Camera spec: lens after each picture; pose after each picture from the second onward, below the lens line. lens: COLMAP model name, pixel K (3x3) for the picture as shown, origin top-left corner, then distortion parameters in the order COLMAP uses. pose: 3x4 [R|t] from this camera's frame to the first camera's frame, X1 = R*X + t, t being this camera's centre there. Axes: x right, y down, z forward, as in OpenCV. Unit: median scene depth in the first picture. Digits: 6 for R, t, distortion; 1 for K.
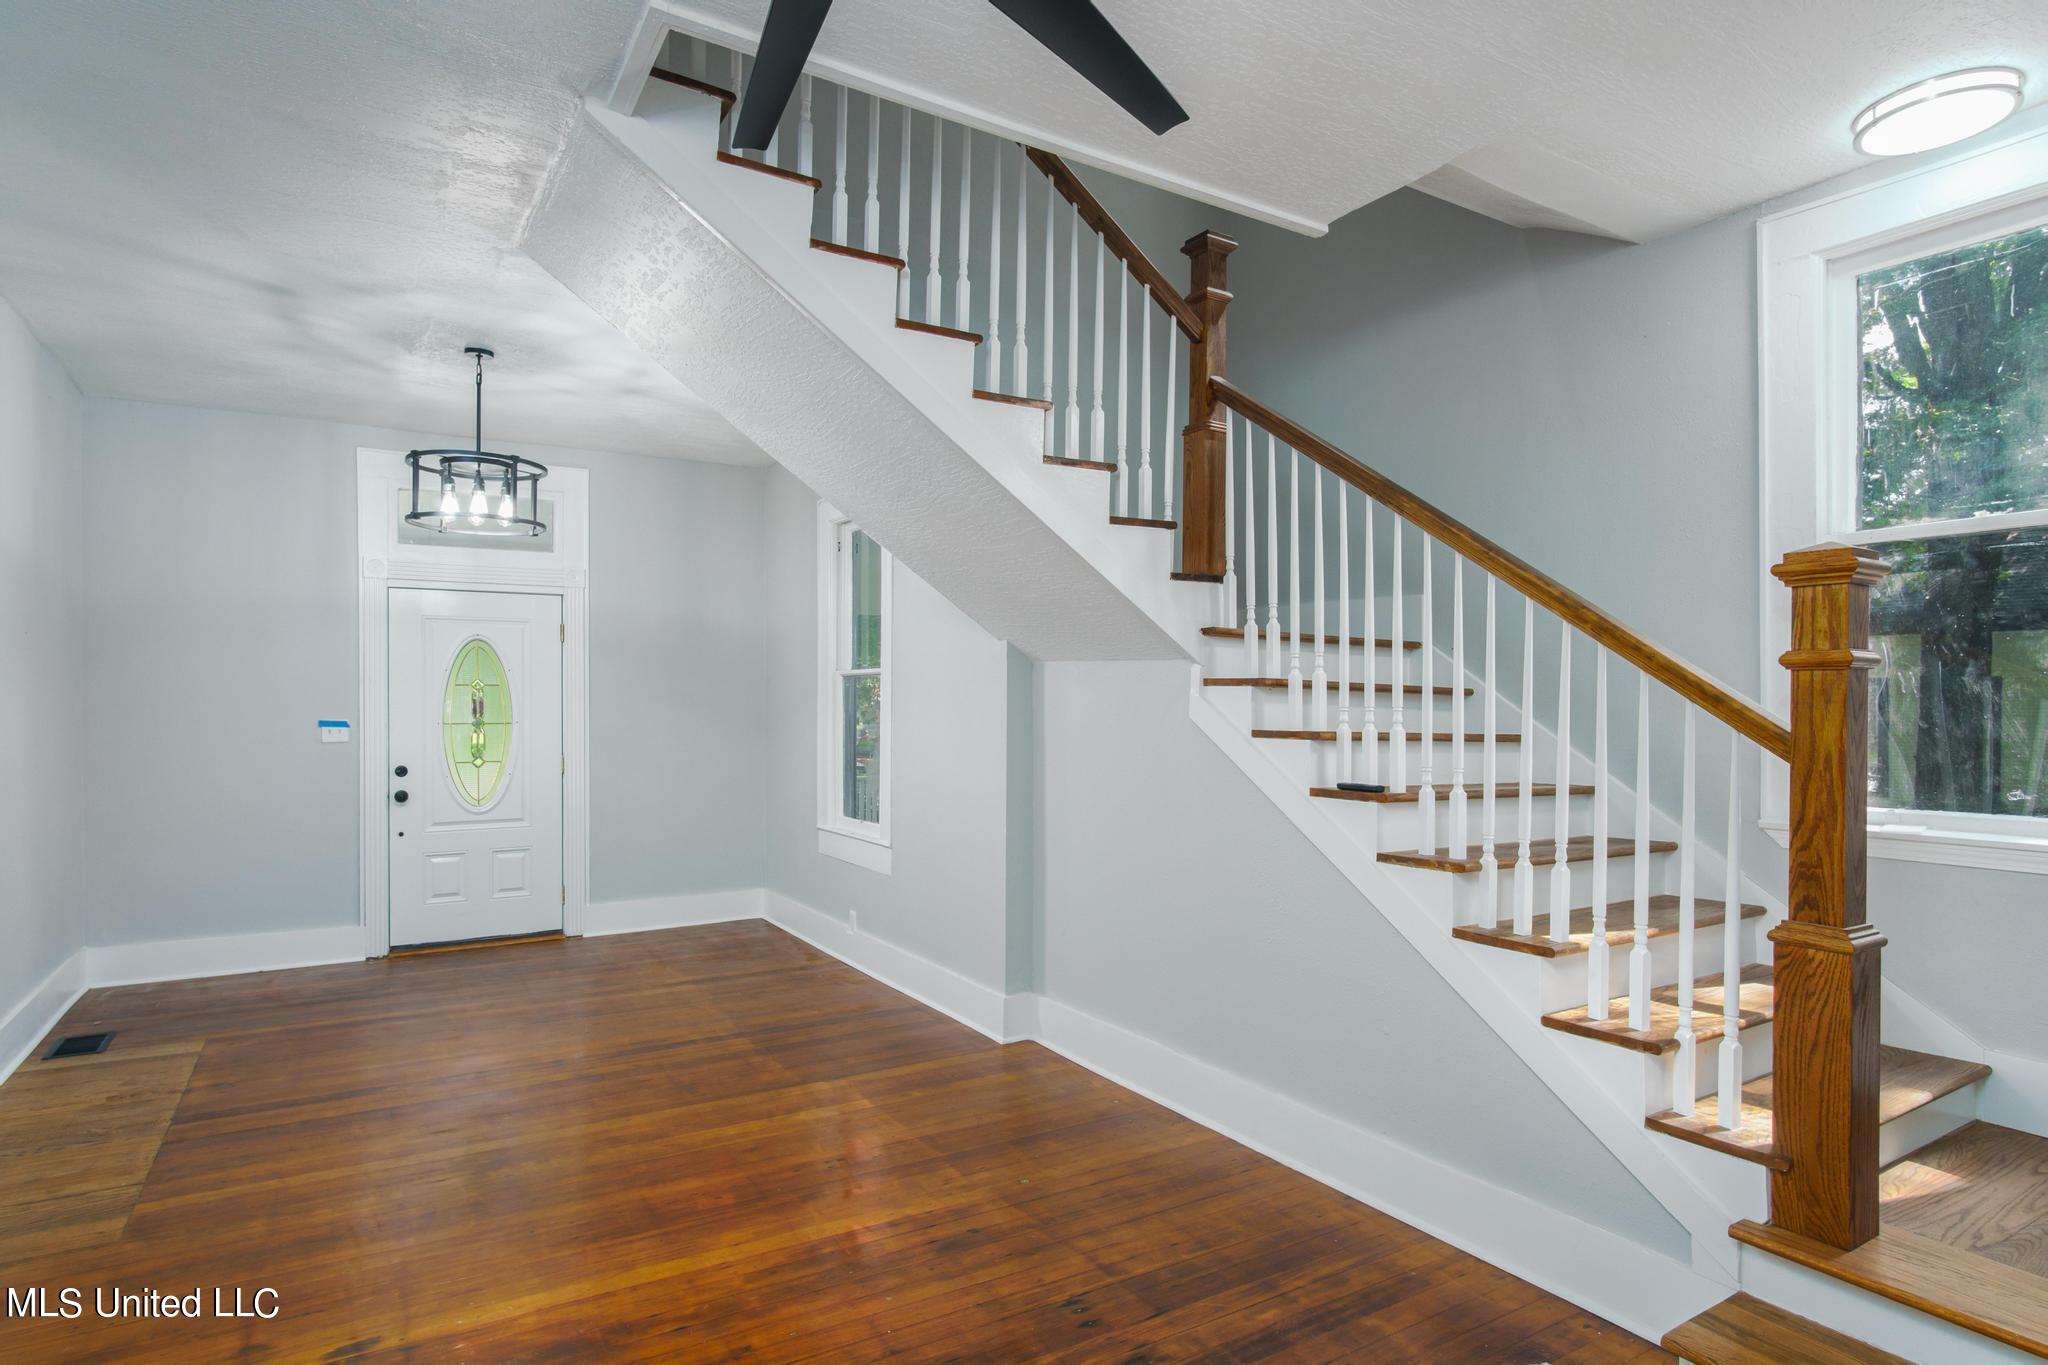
lens RADIAL K [[1098.3, 0, 1015.6], [0, 1098.3, 691.7], [0, 0, 1]] dist [0.005374, 0.000836]
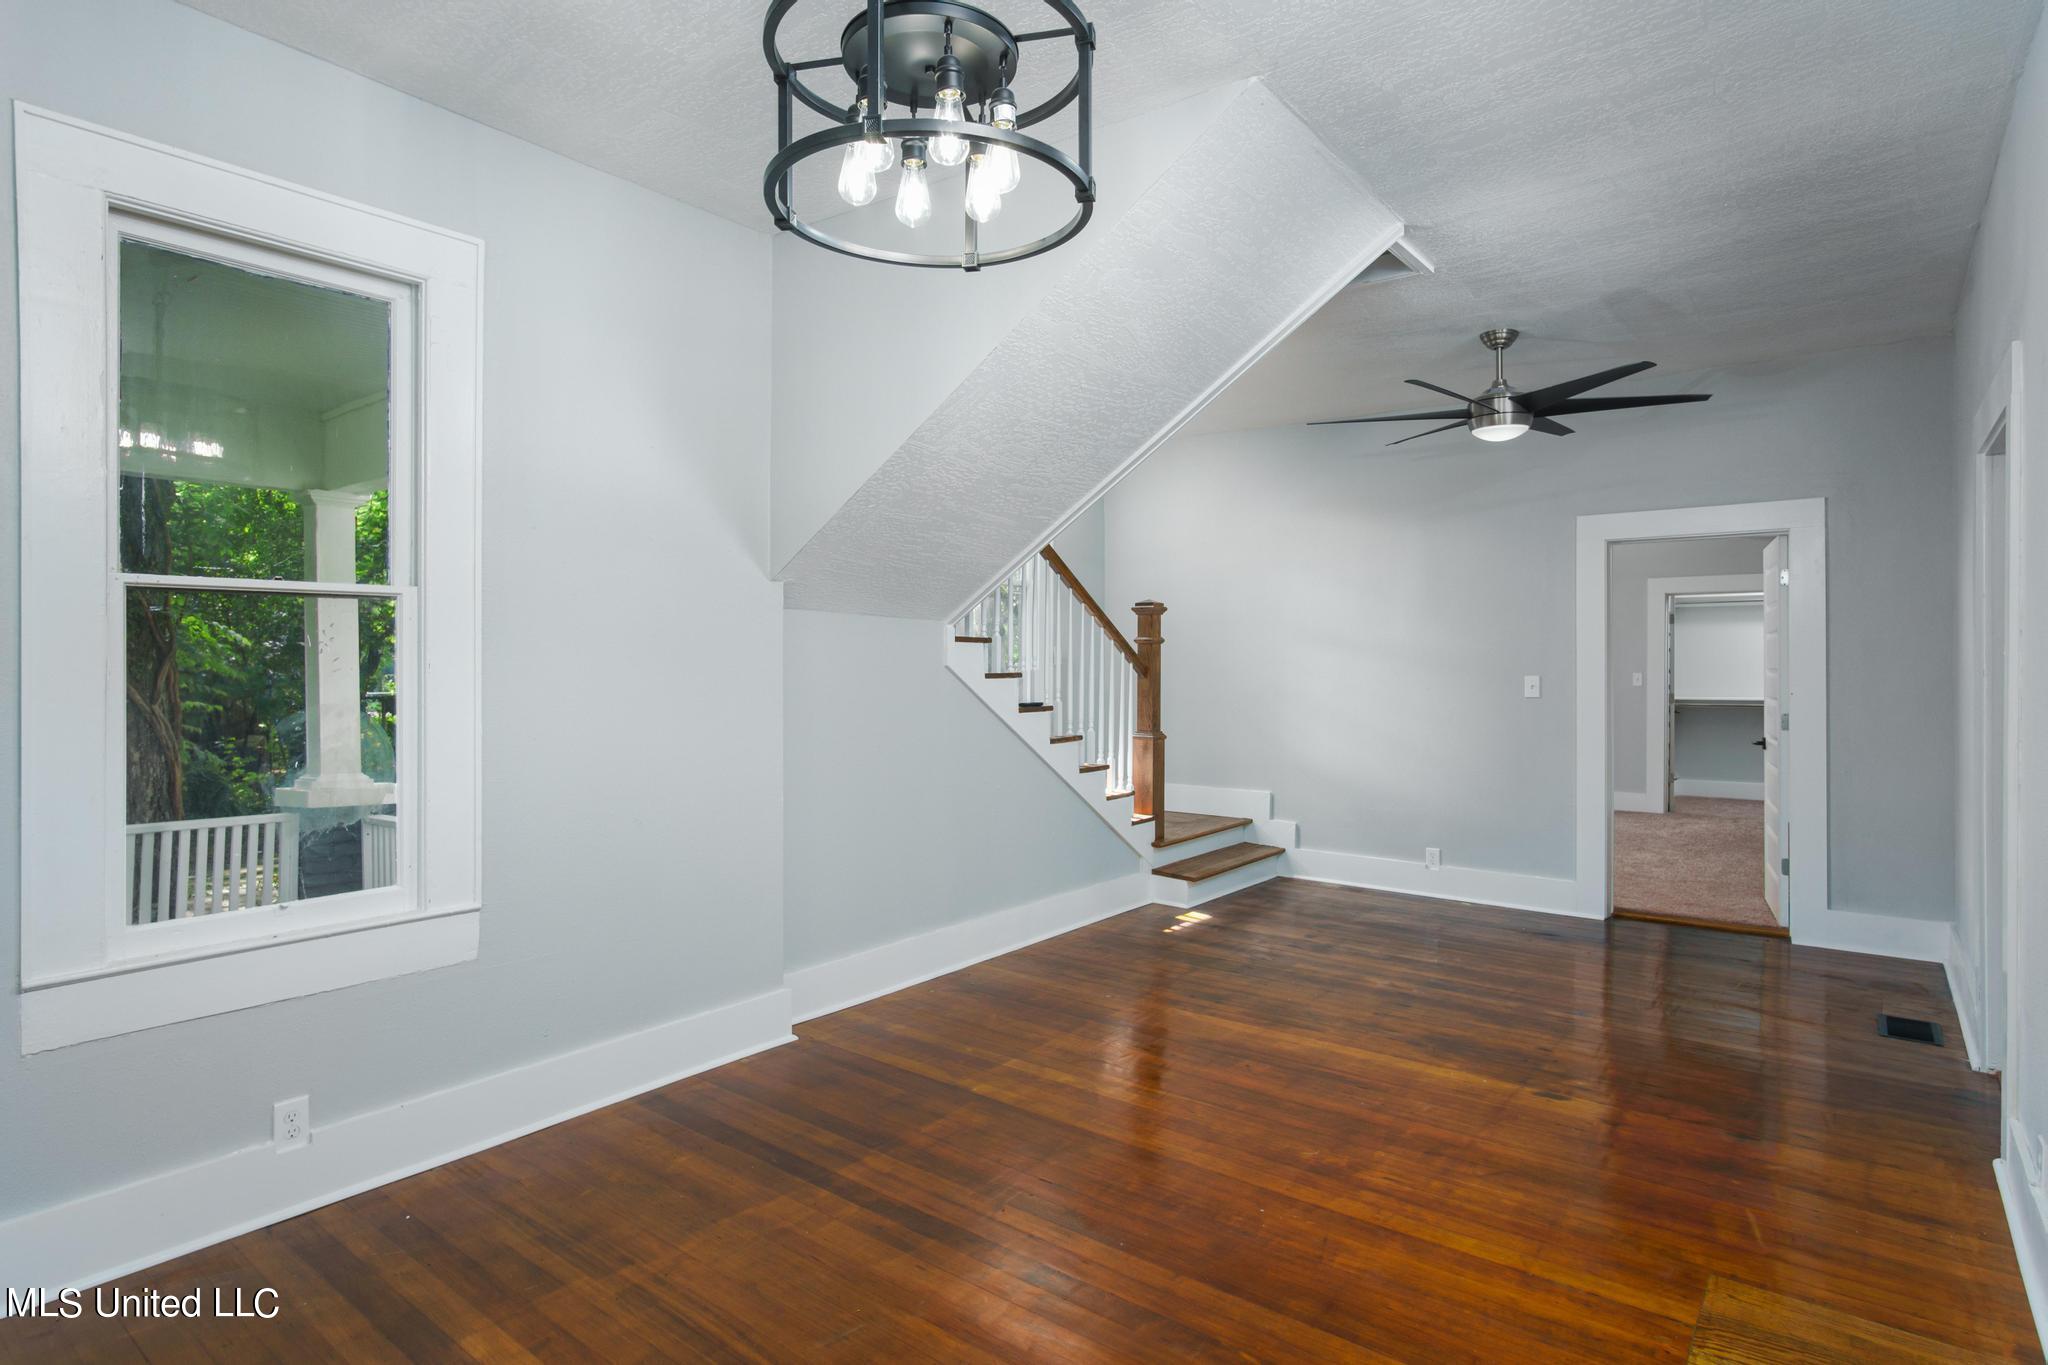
lens RADIAL K [[1098.3, 0, 1016.5], [0, 1098.3, 669.6], [0, 0, 1]] dist [0.005374, 0.000836]
pose [[-0.354380, -0.012569, 0.935017, -1.243466], [-0.014424, 0.999864, 0.007974, 0.018149], [-0.934990, -0.010661, -0.354513, 1.593531]]
